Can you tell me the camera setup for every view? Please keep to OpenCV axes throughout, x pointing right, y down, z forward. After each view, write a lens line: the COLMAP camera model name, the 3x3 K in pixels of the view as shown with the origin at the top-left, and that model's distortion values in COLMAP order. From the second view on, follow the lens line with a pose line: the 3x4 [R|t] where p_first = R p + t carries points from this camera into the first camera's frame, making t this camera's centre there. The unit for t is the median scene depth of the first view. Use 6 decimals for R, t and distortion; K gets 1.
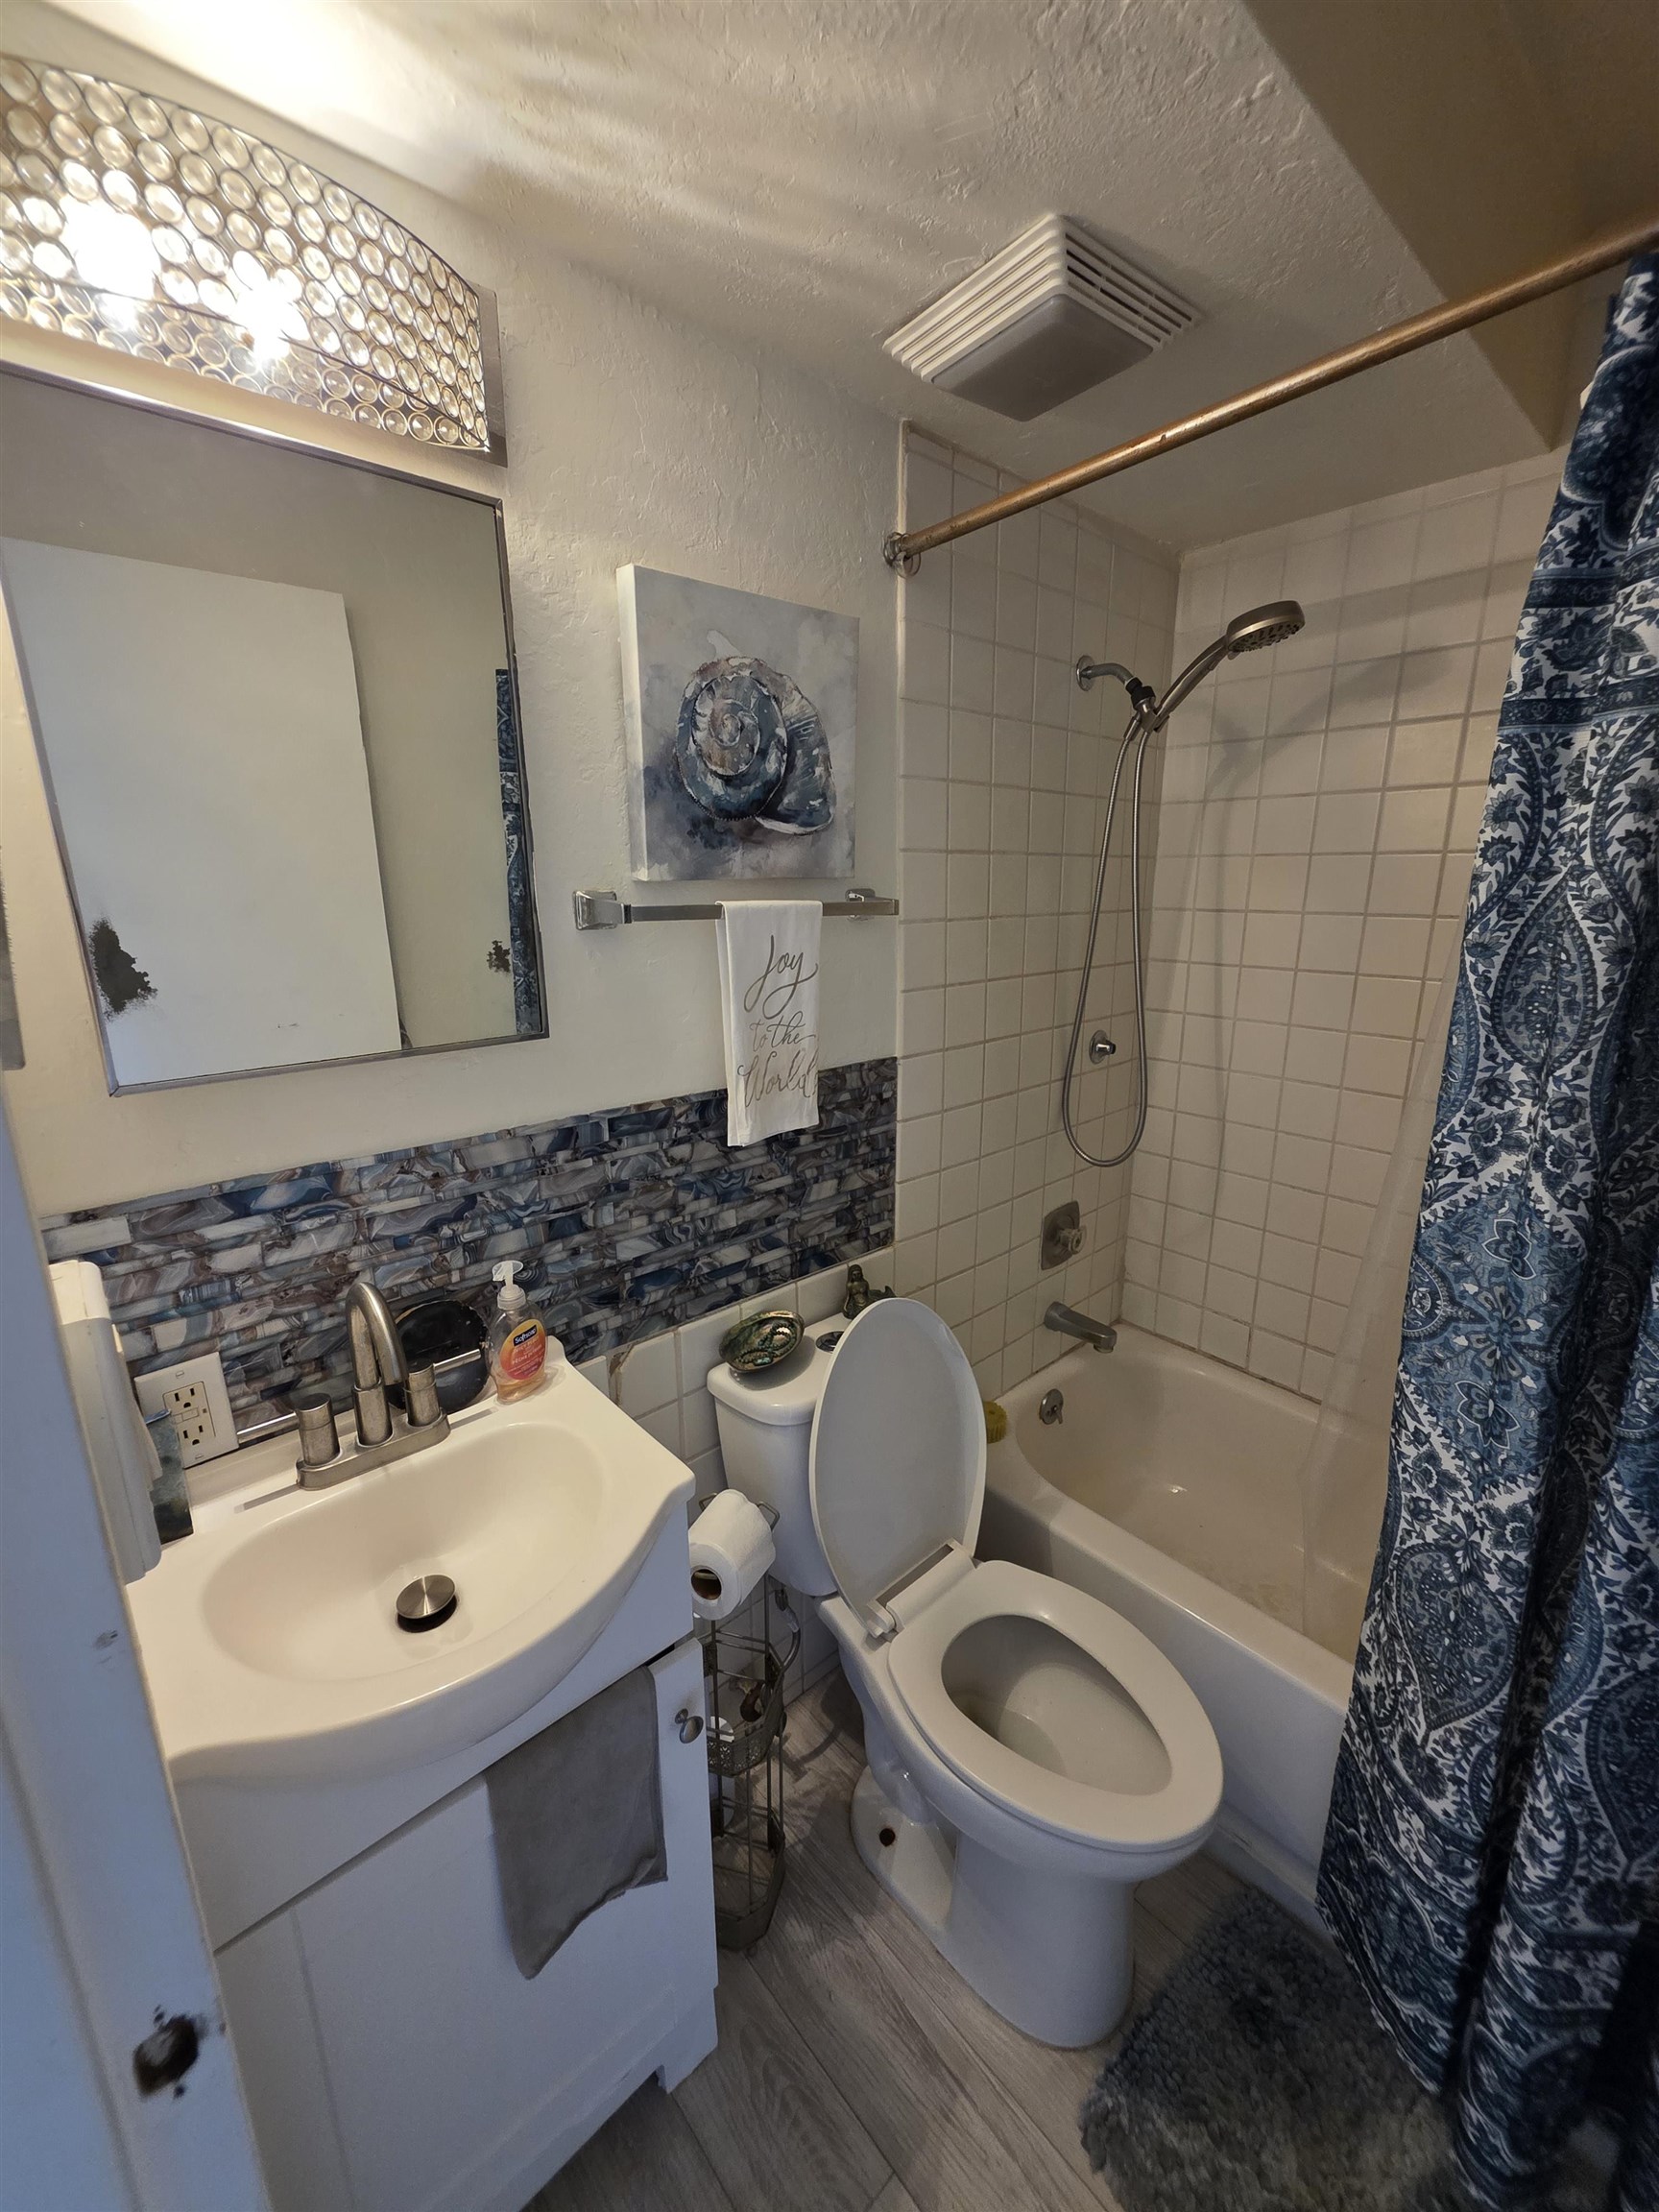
lens RADIAL K [[881.2, 0, 839.2], [0, 881.2, 1099.1], [0, 0, 1]] dist [-0.001876, 0.000569]
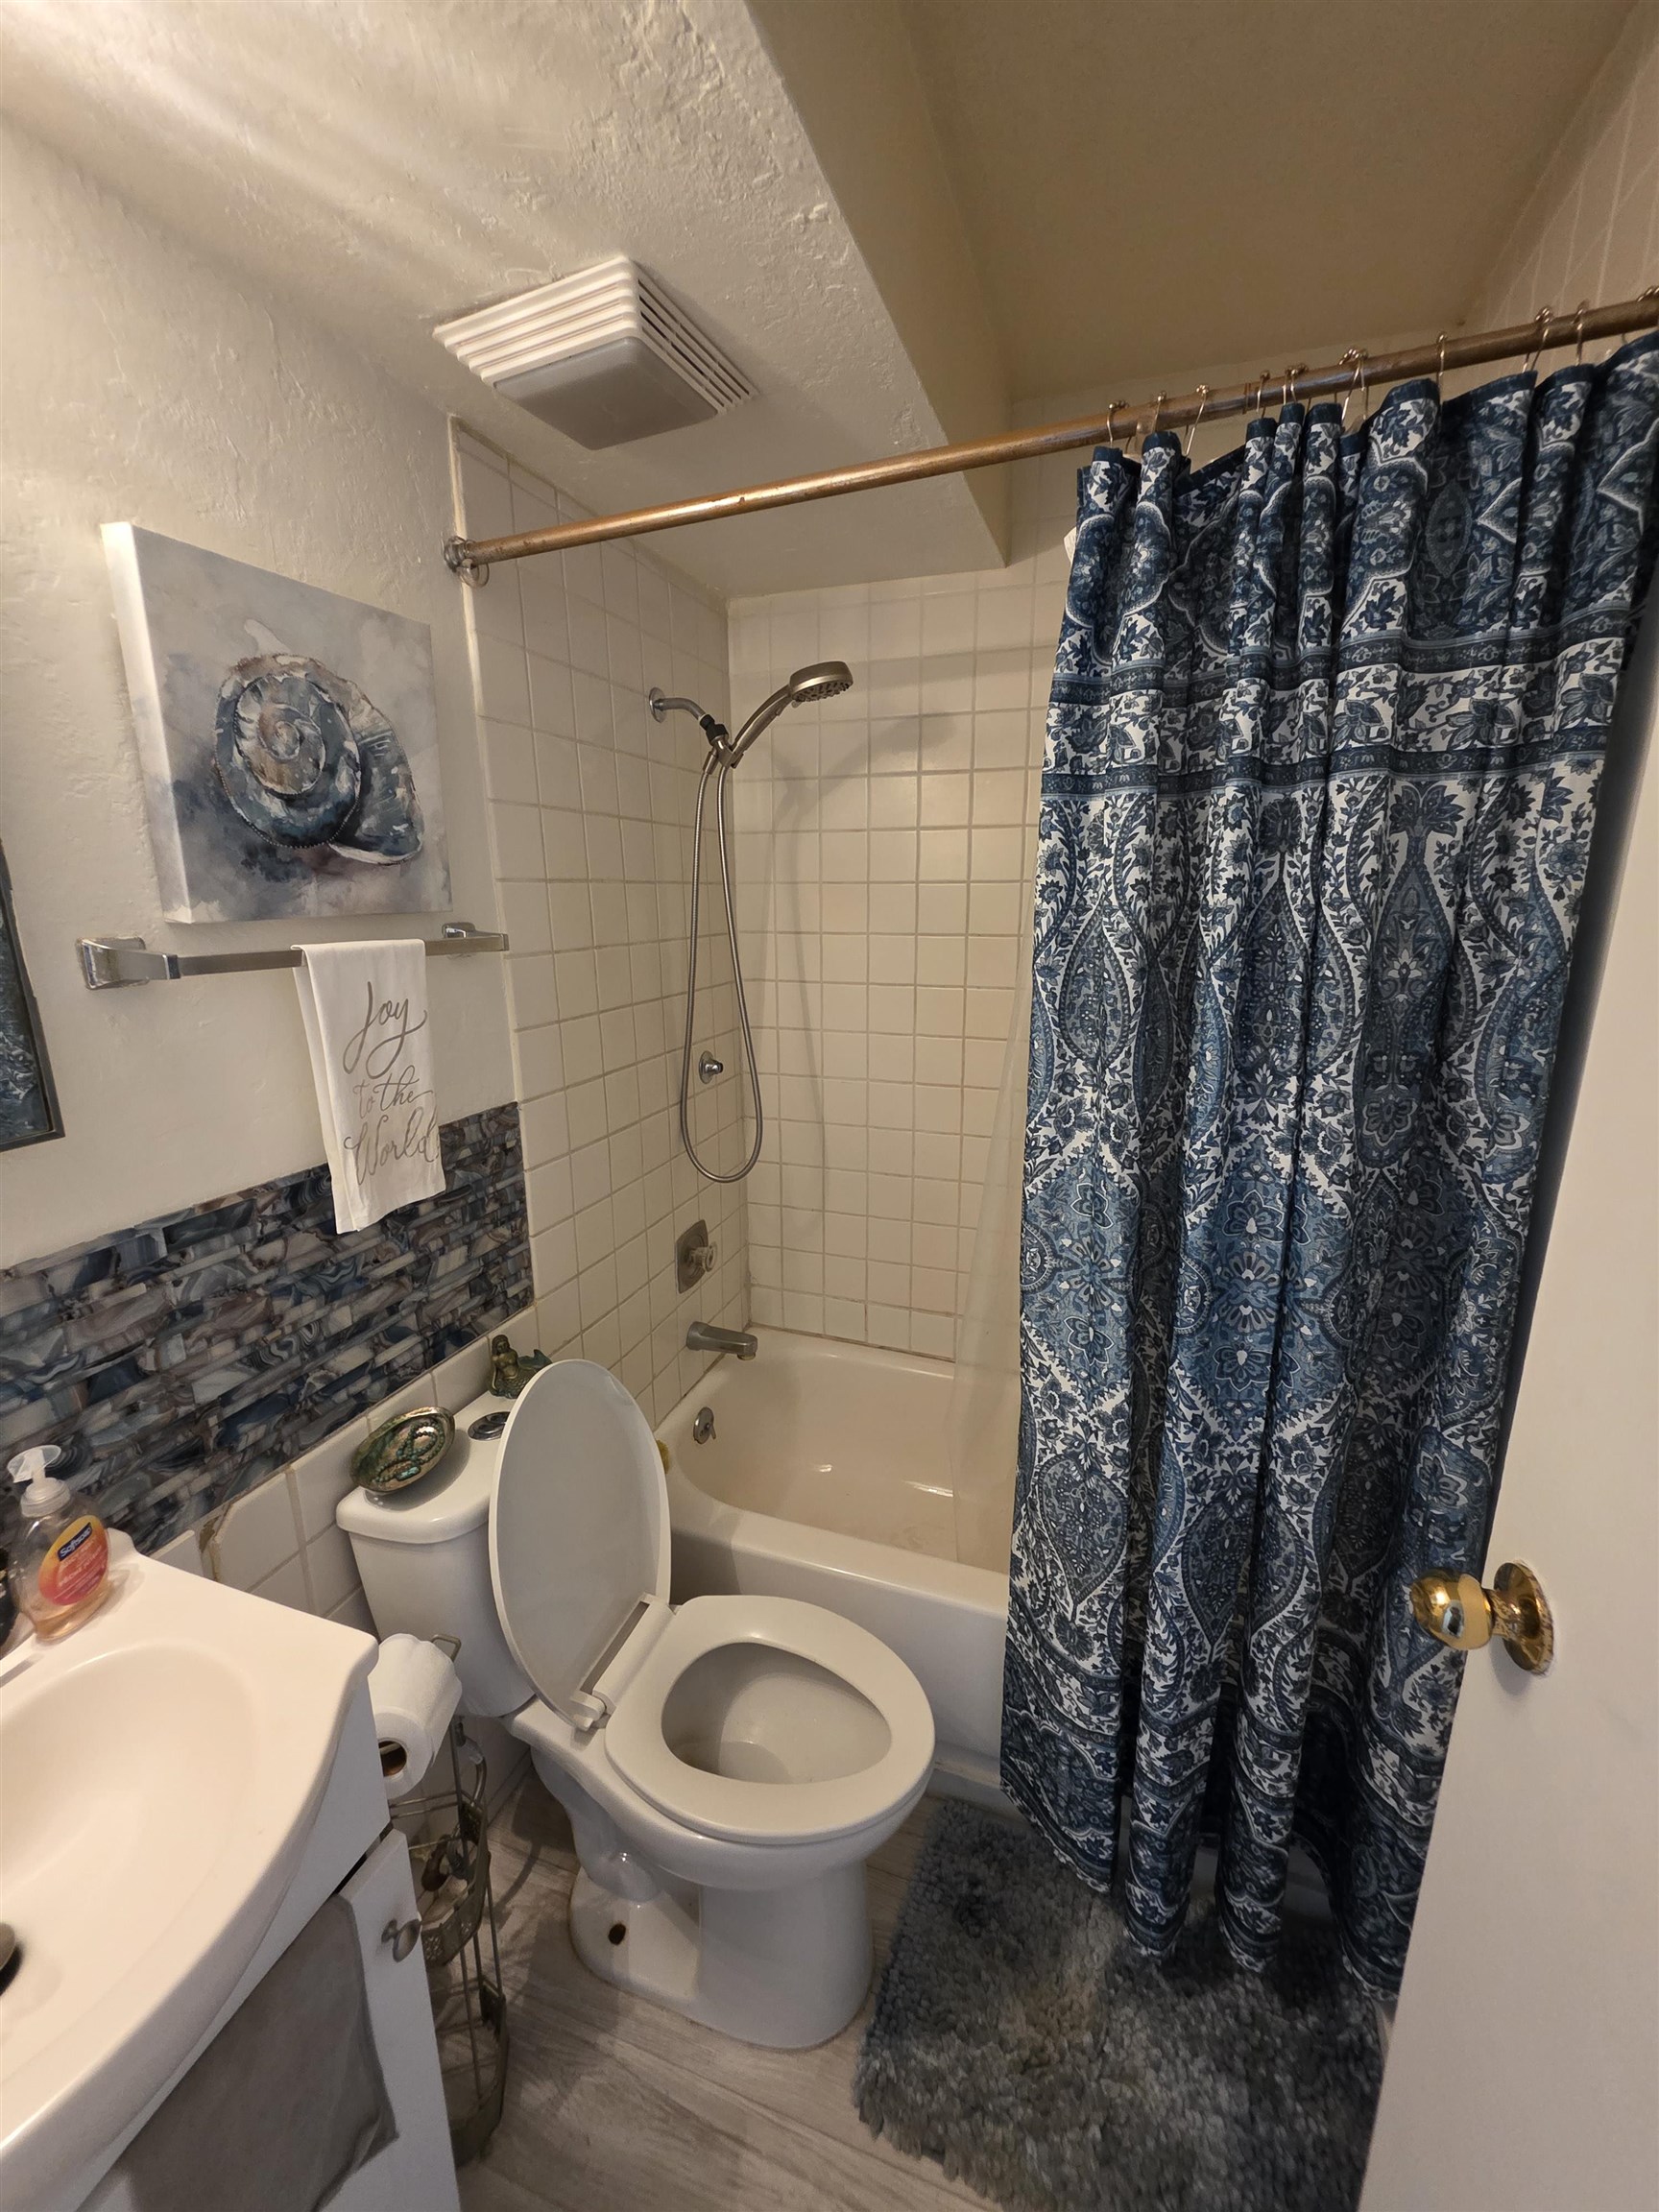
lens RADIAL K [[881.2, 0, 839.2], [0, 881.2, 1099.1], [0, 0, 1]] dist [-0.001876, 0.000569]
pose [[0.877298, -0.112245, 0.466637, -0.094704], [0.119325, 0.992750, 0.014462, -0.032652], [-0.464877, 0.042994, 0.884331, 0.034919]]
